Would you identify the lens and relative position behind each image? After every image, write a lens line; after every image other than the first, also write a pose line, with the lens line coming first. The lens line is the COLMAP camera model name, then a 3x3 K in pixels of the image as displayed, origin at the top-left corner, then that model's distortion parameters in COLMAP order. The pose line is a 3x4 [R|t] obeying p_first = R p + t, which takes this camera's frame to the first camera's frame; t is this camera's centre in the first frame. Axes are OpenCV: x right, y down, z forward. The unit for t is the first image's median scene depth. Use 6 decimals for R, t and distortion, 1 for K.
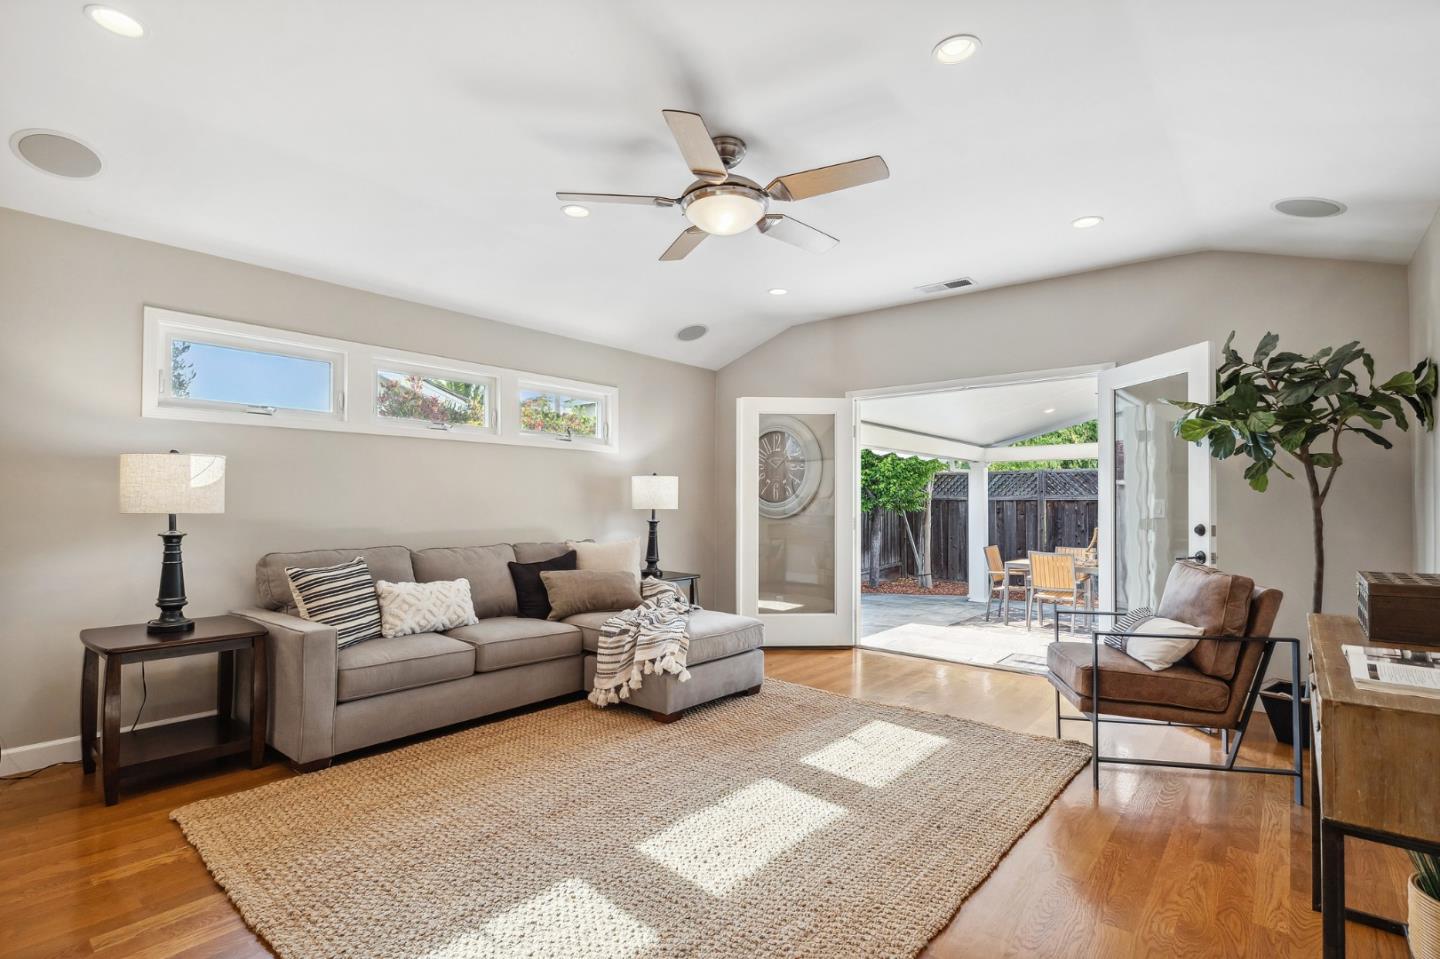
lens RADIAL K [[687.0, 0, 708.4], [0, 687.0, 487.4], [0, 0, 1]] dist [-0.004193, 0.000384]
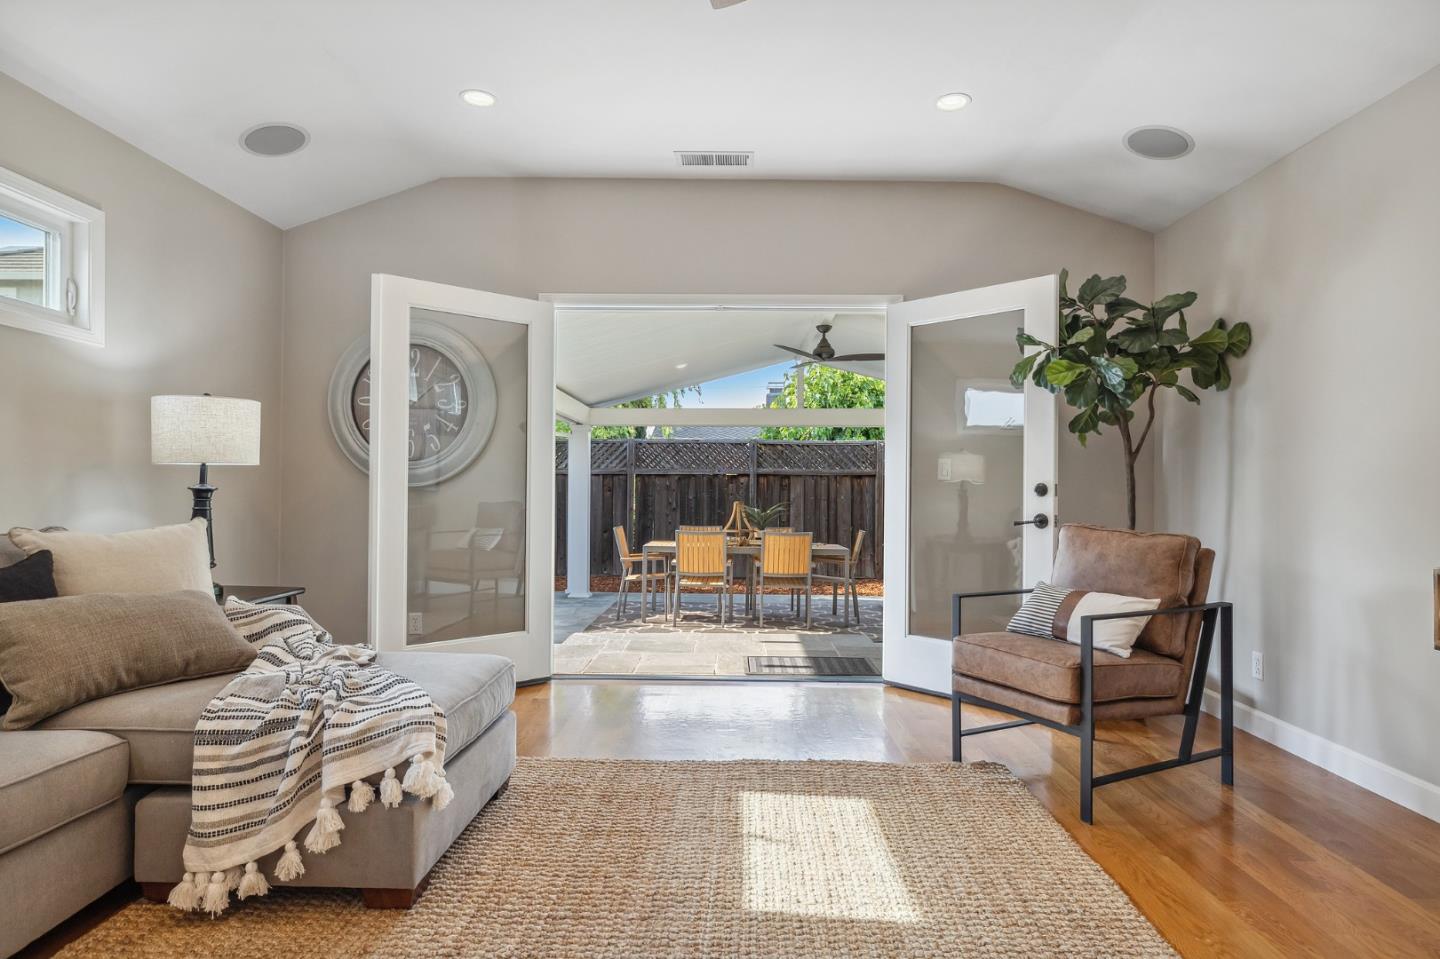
lens RADIAL K [[809.8, 0, 726.2], [0, 809.8, 482.5], [0, 0, 1]] dist [0.001474, -0.001883]
pose [[0.771196, 0.005826, 0.636572, -0.229823], [-0.018255, 0.999749, 0.012965, 0.042871], [-0.636336, -0.021619, 0.771109, 0.419438]]
